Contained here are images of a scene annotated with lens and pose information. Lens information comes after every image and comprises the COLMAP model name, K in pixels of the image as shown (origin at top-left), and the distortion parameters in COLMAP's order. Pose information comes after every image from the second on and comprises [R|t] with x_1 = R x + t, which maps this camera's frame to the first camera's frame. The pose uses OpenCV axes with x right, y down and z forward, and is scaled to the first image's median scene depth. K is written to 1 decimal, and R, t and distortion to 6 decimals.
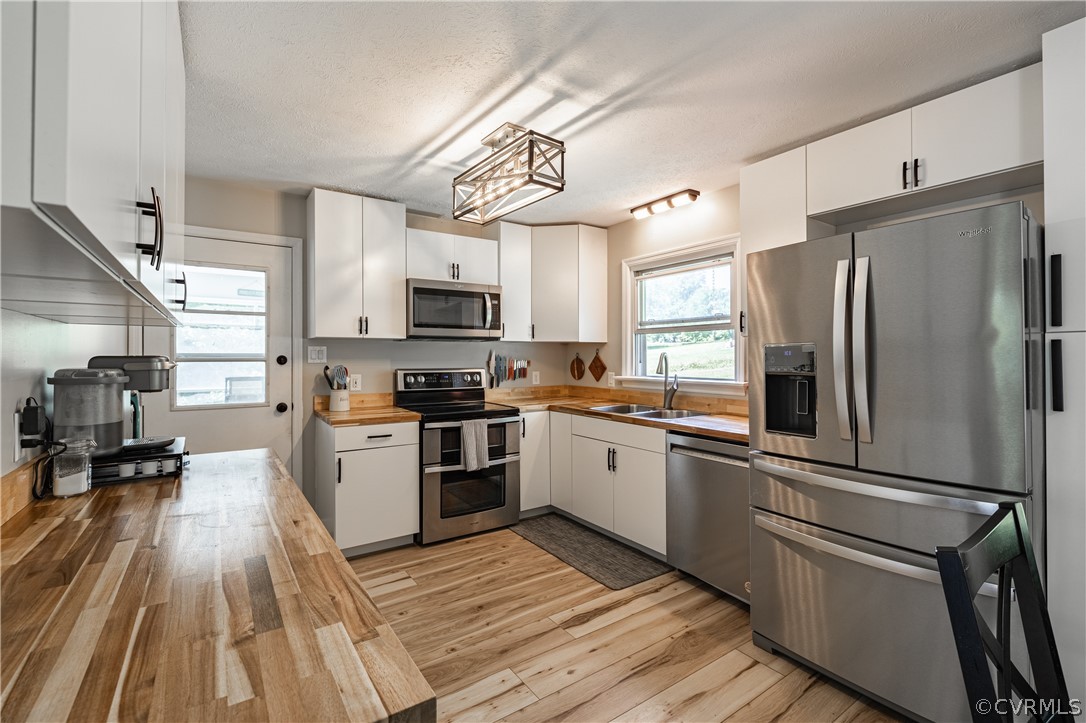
lens RADIAL K [[488.8, 0, 538.7], [0, 488.8, 354.7], [0, 0, 1]] dist [0.000471, 0.000805]
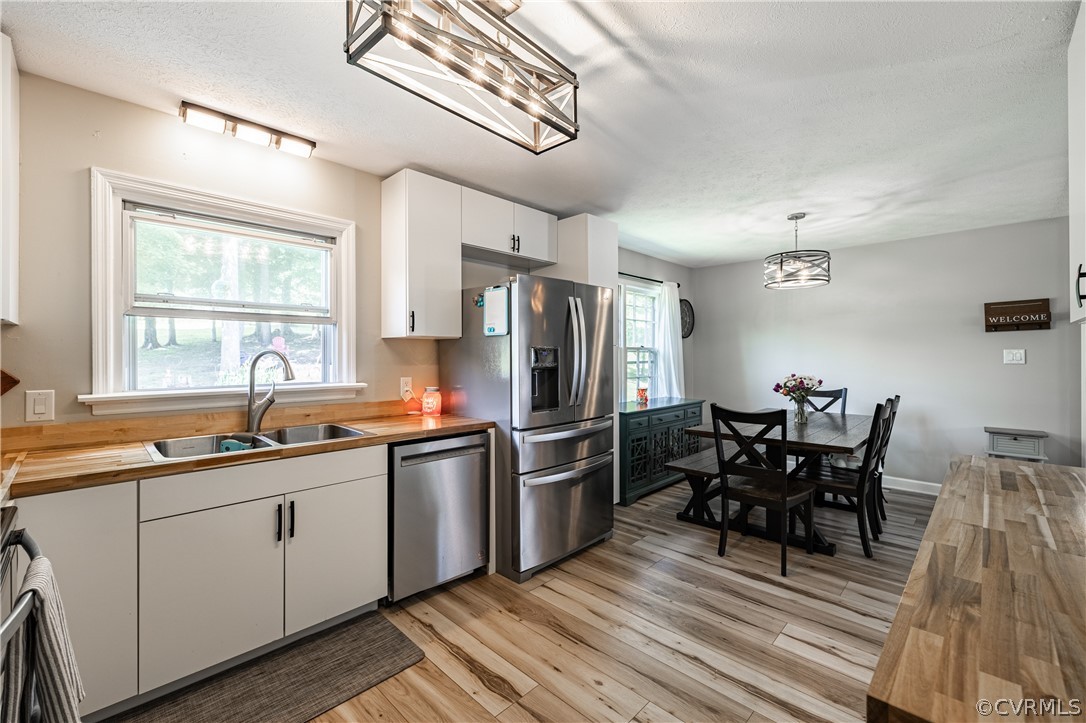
lens RADIAL K [[455.2, 0, 544.0], [0, 455.2, 353.7], [0, 0, 1]] dist [0.000974, -0.000621]
pose [[-0.206247, 0.002676, 0.978496, -0.456741], [-0.003257, 0.999989, -0.003421, 0.001541], [-0.978494, -0.003893, -0.206236, 0.745194]]
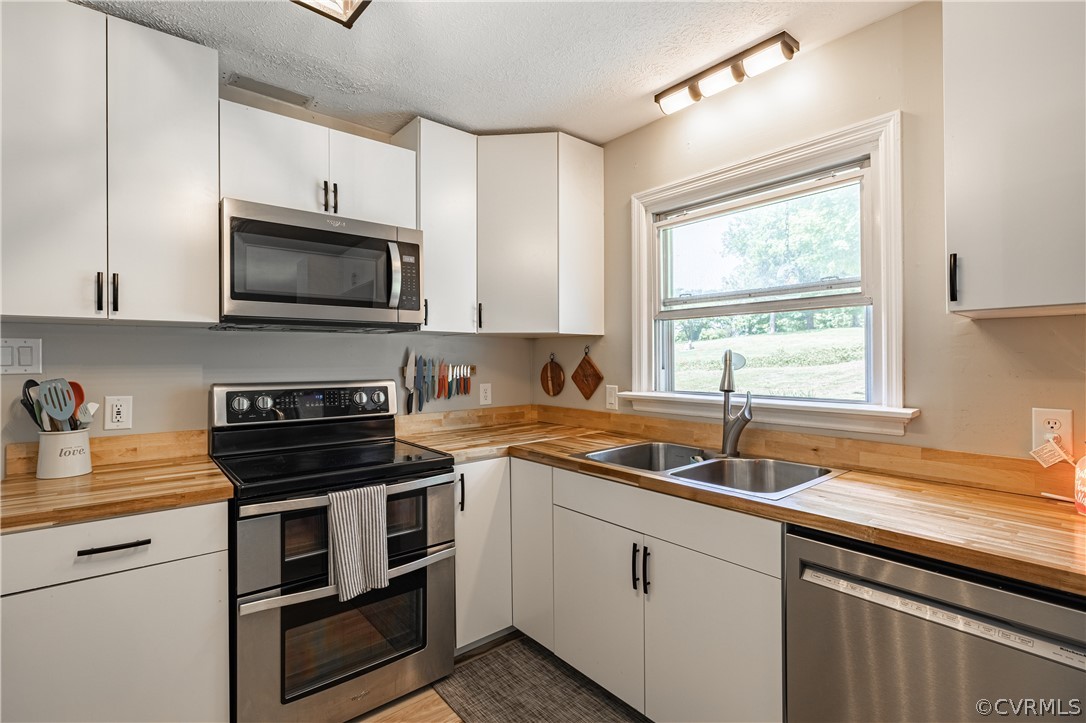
lens RADIAL K [[507.5, 0, 544.5], [0, 507.5, 356.1], [0, 0, 1]] dist [-0.004573, 0.001389]
pose [[0.994044, -0.002221, 0.108958, -0.001732], [0.002530, 0.999993, -0.002689, 0.002585], [-0.108952, 0.002949, 0.994043, 0.471150]]
